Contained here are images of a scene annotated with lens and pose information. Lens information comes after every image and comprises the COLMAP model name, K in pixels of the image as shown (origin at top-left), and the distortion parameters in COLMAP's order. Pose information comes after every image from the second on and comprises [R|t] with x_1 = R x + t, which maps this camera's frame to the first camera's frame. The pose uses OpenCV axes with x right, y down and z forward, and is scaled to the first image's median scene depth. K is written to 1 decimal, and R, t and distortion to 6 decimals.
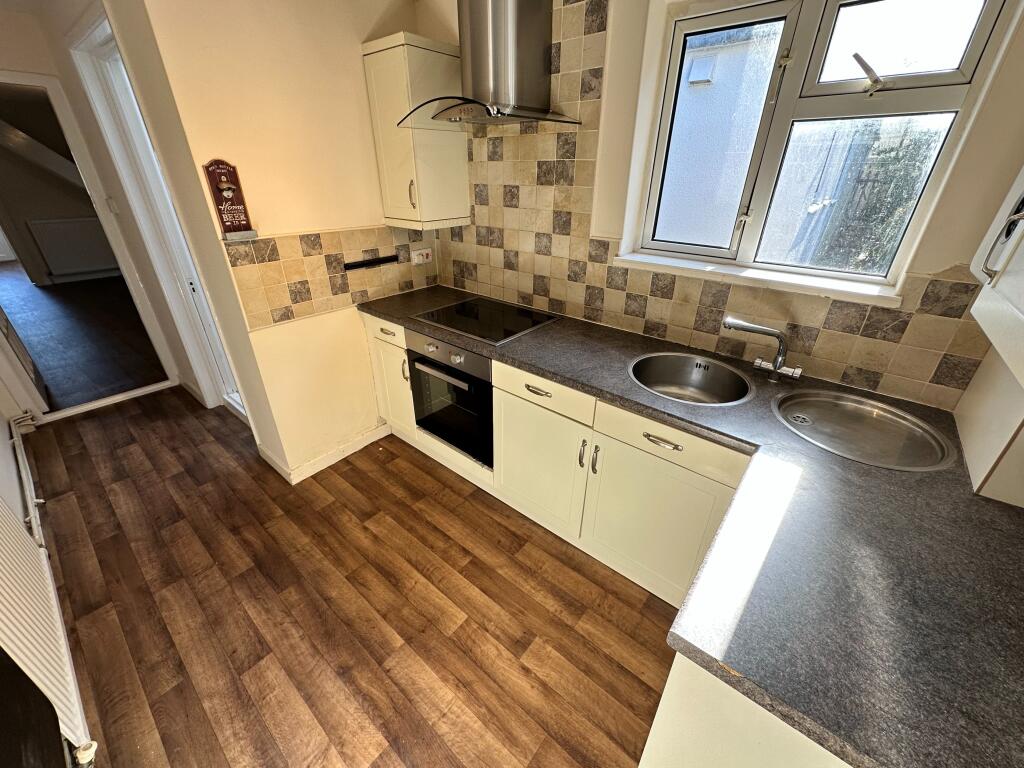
lens RADIAL K [[409.1, 0, 511.9], [0, 409.1, 382.8], [0, 0, 1]] dist [0.002536, 0.000133]
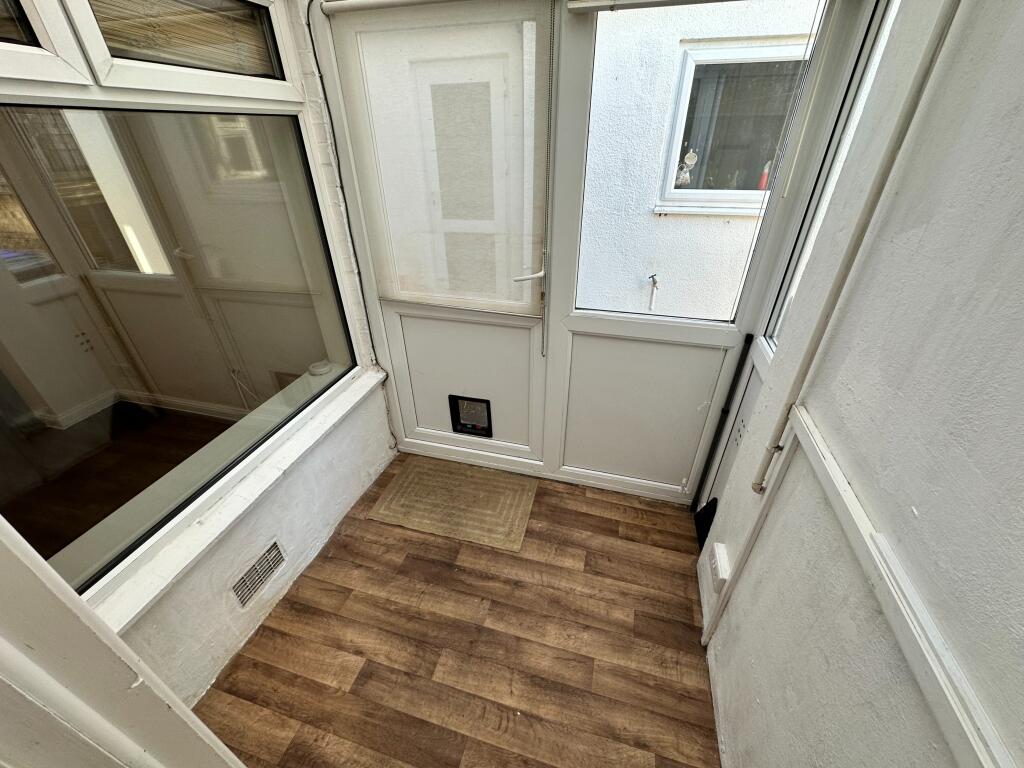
lens RADIAL K [[409.1, 0, 510.2], [0, 409.1, 387.7], [0, 0, 1]] dist [0.002536, 0.000133]
pose [[-0.915092, 0.211081, -0.343586, -0.094502], [-0.182928, 0.542039, 0.820202, -0.535086], [0.359366, 0.813412, -0.457402, 0.986558]]
